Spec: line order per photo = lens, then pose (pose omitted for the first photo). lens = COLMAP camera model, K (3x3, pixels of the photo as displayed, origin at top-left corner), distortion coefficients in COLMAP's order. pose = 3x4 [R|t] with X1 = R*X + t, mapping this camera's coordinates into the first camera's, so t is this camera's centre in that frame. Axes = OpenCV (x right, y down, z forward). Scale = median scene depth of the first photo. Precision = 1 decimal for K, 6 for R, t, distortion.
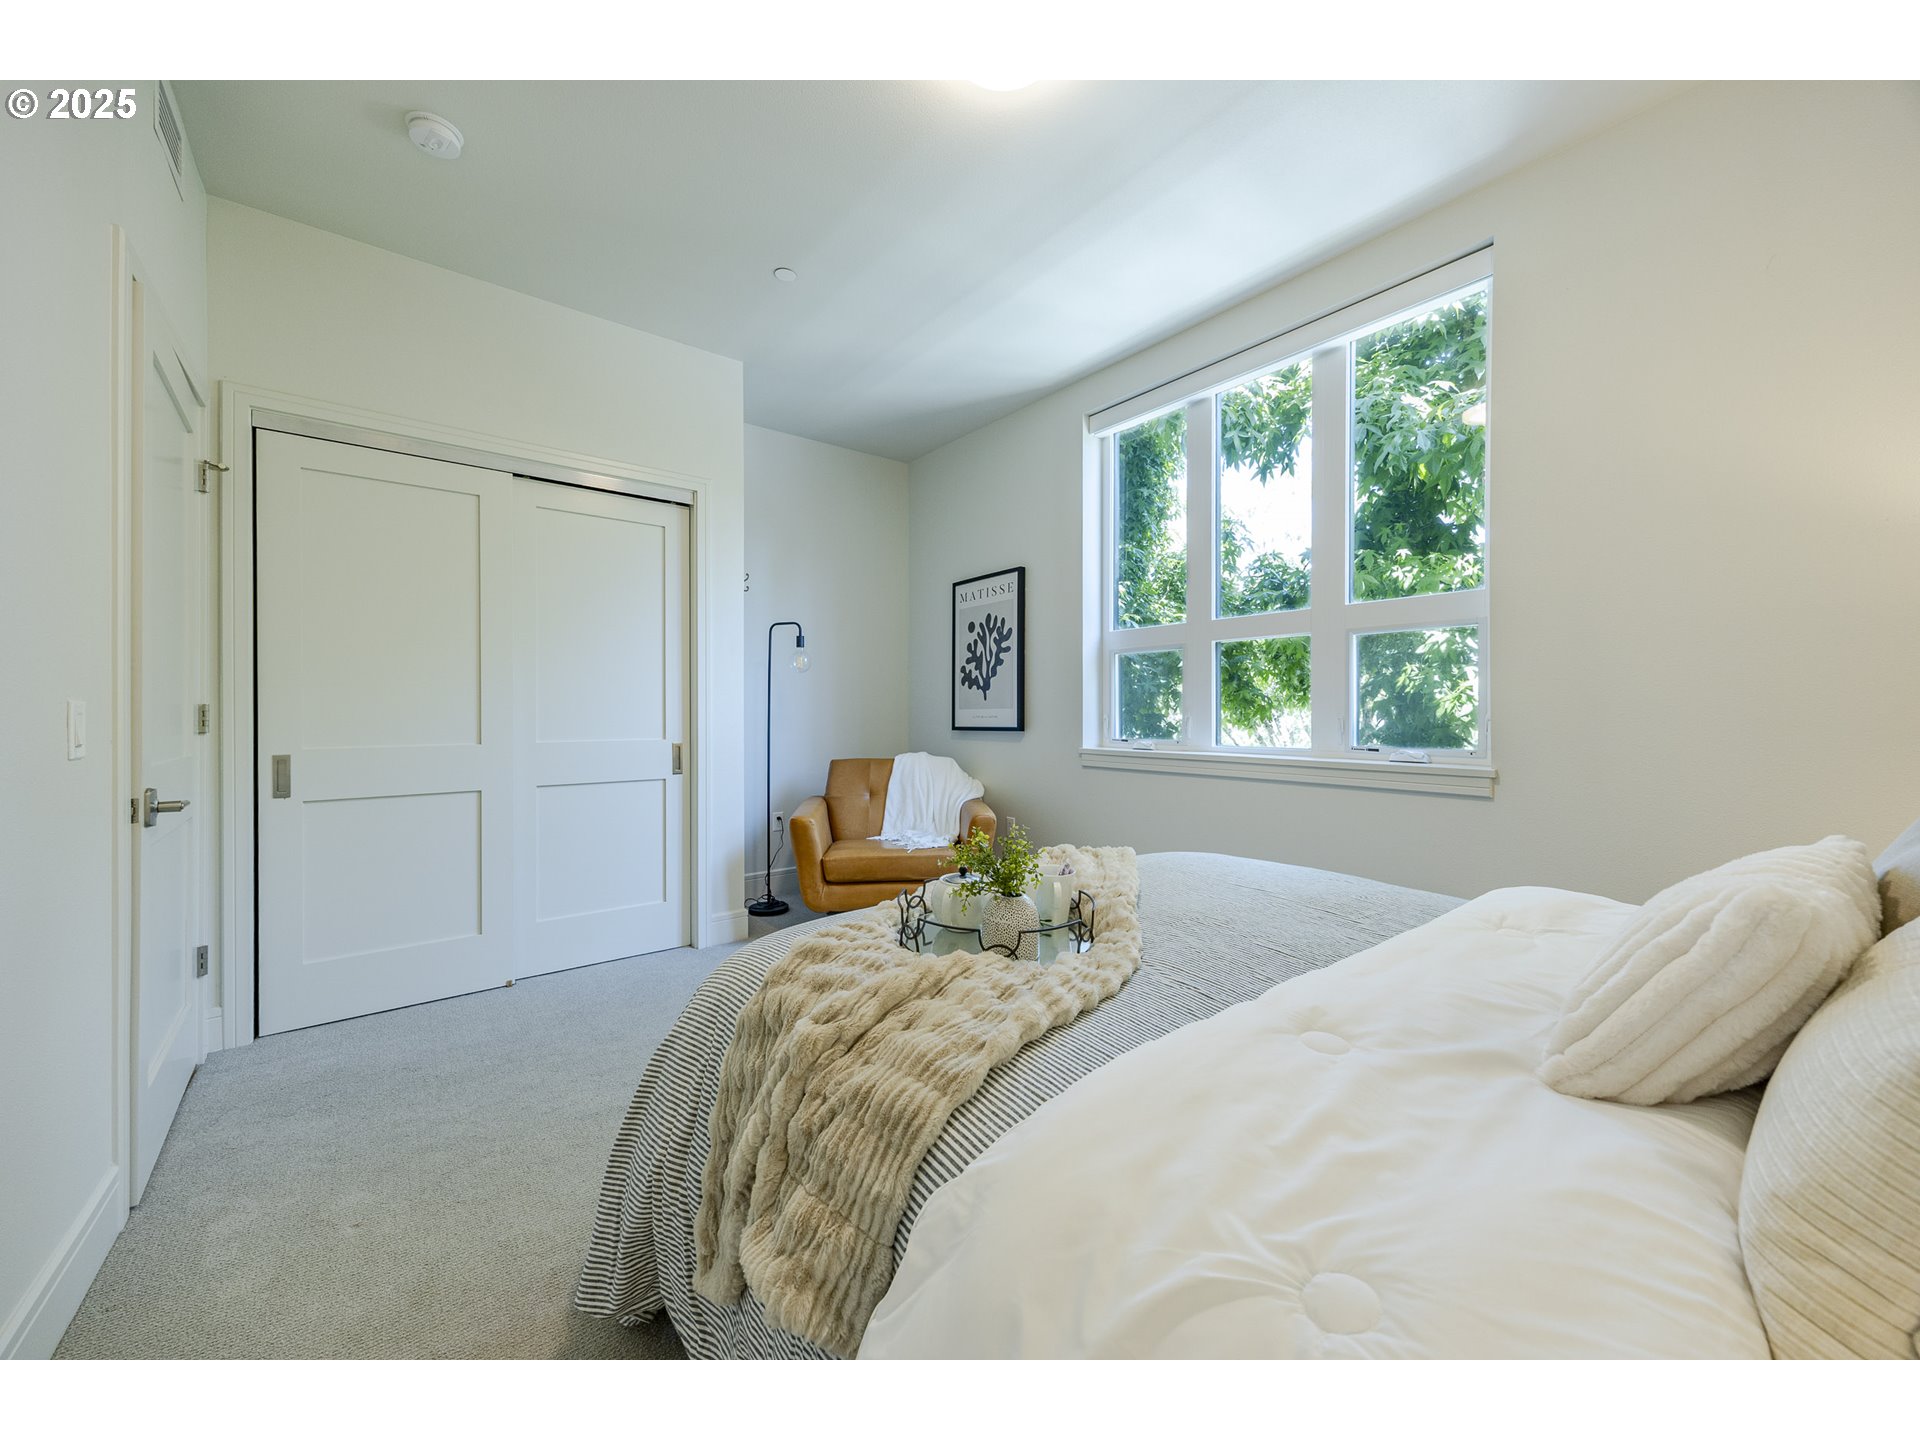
lens RADIAL K [[743.1, 0, 961.0], [0, 743.1, 710.5], [0, 0, 1]] dist [-0.000123, 0.000281]
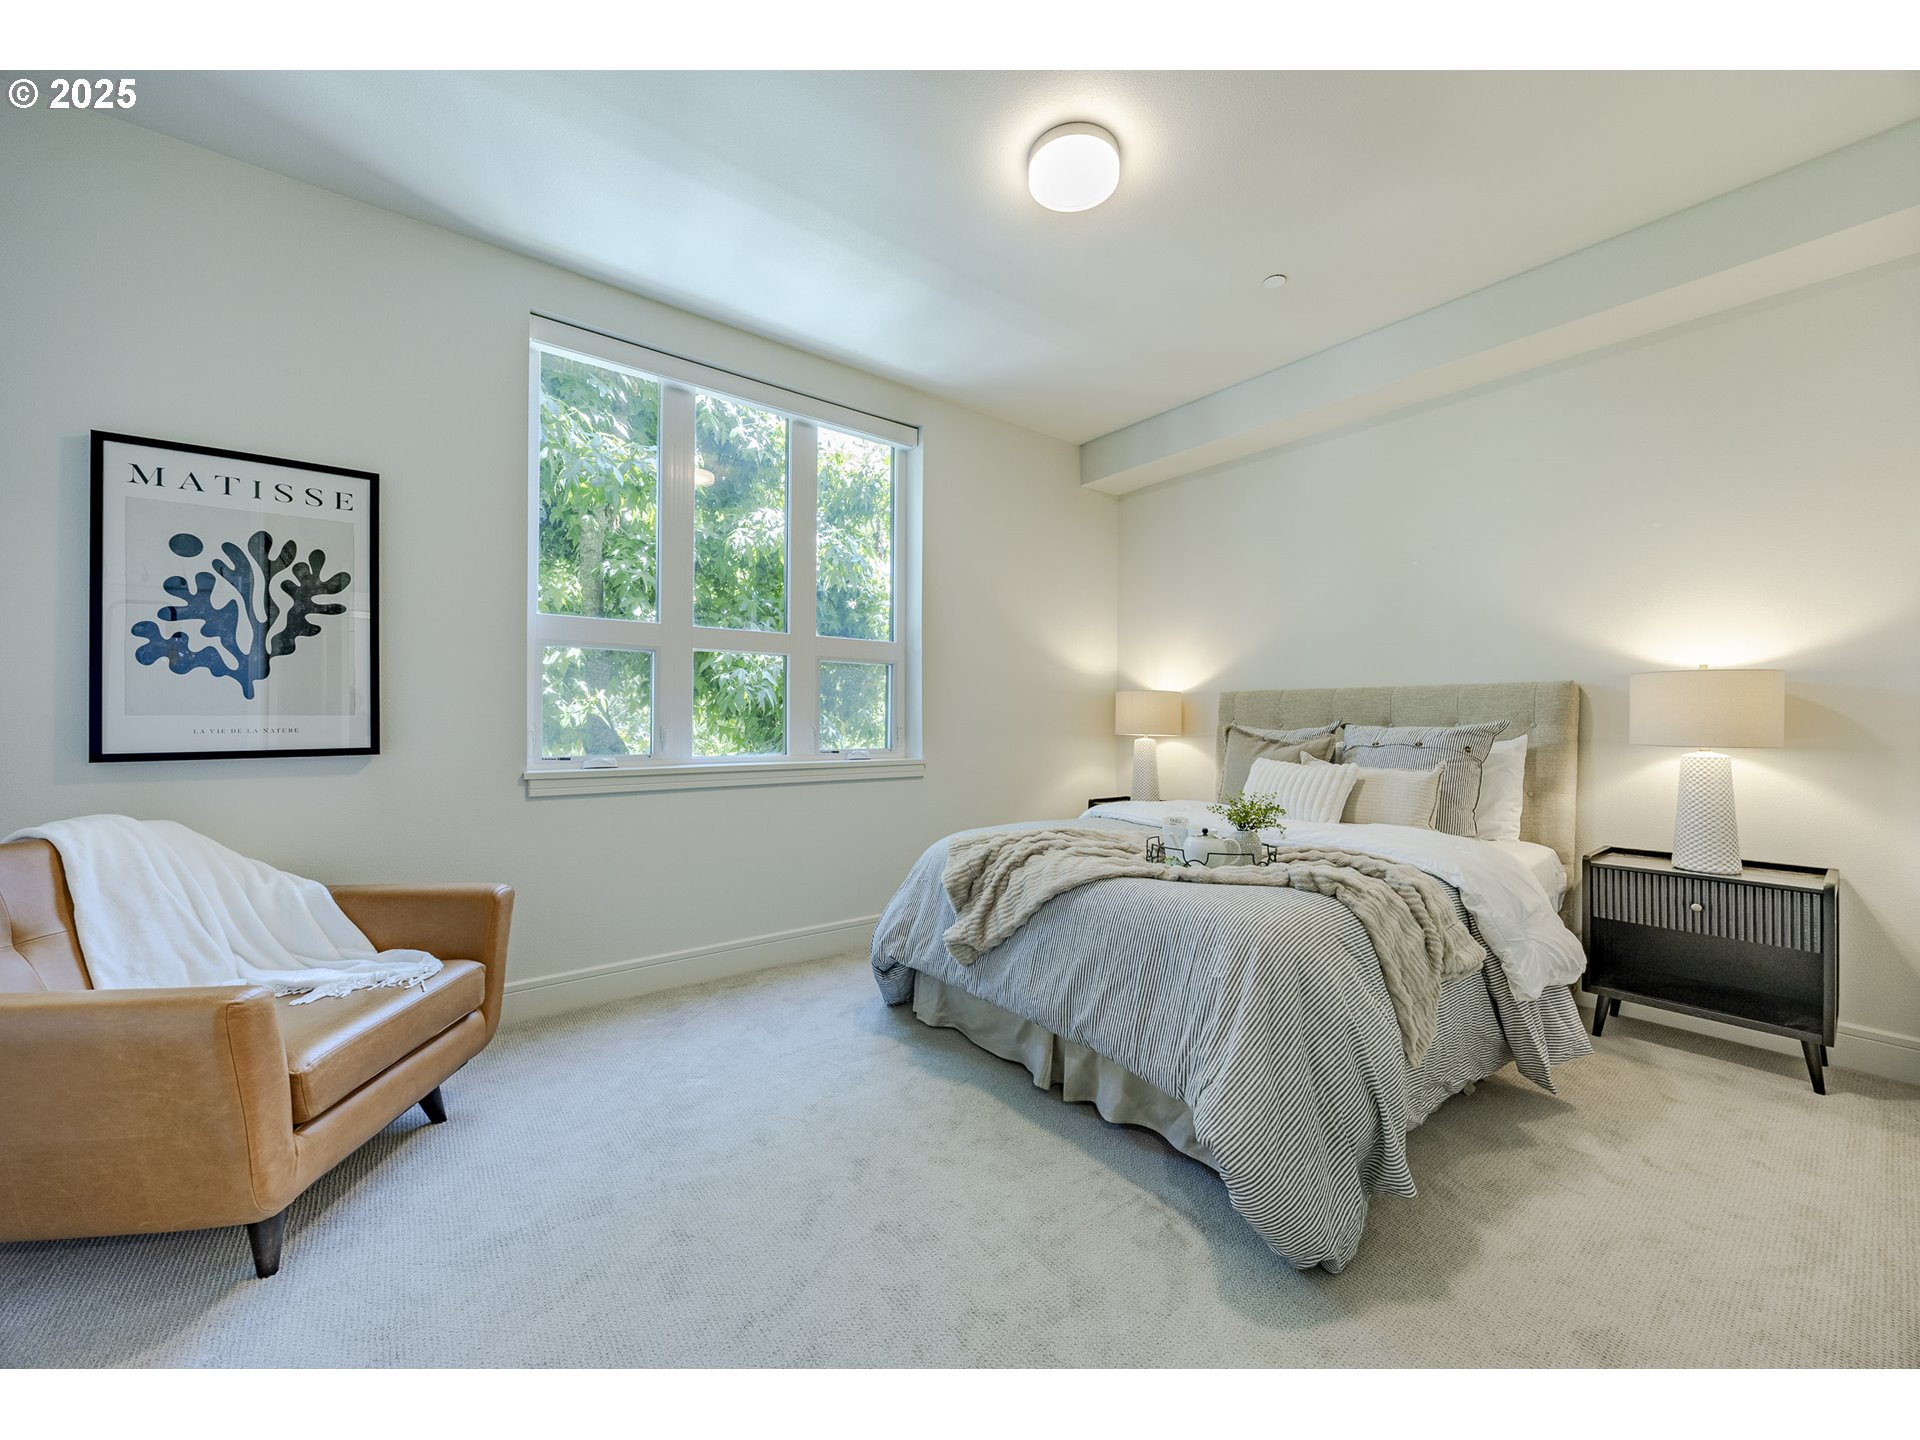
lens RADIAL K [[743.1, 0, 961.0], [0, 743.1, 727.9], [0, 0, 1]] dist [-0.000123, 0.000281]
pose [[-0.013687, 0.005178, 0.999893, -0.486121], [0.004526, 0.999977, -0.005116, 0.011434], [-0.999896, 0.004455, -0.013711, 0.519316]]
